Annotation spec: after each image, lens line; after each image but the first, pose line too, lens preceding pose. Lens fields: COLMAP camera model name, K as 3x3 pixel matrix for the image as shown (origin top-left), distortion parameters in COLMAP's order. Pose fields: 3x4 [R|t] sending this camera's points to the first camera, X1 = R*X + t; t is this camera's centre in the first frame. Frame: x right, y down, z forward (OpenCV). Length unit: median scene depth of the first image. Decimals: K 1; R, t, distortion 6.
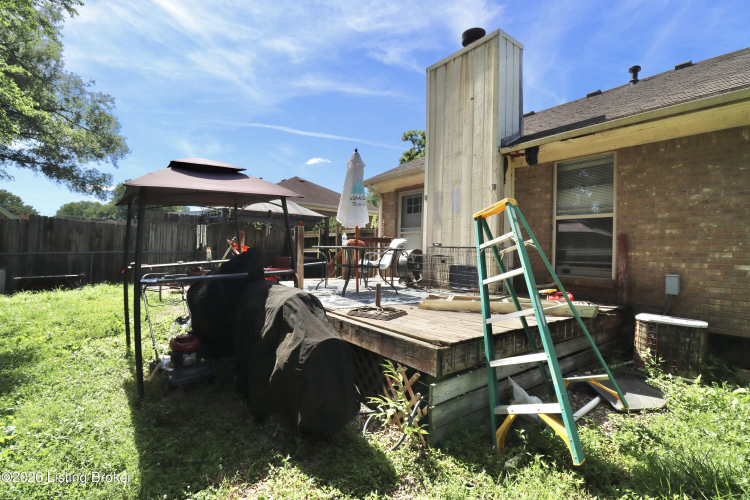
lens RADIAL K [[363.0, 0, 375.0], [0, 363.0, 250.0], [0, 0, 1]] dist [-0.000264, -0.000123]
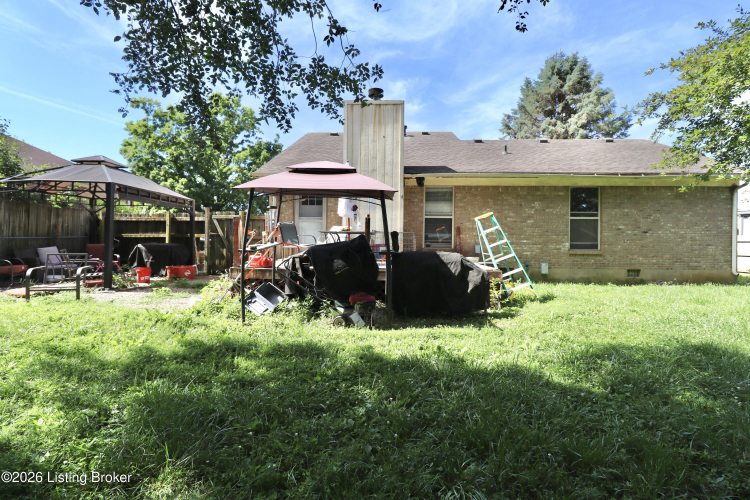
lens RADIAL K [[363.0, 0, 375.0], [0, 363.0, 250.0], [0, 0, 1]] dist [-0.000264, -0.000123]
pose [[0.622560, -0.035212, 0.781780, -1.005941], [0.001666, 0.999045, 0.043671, -0.001563], [-0.782570, -0.025886, 0.622024, 0.050833]]
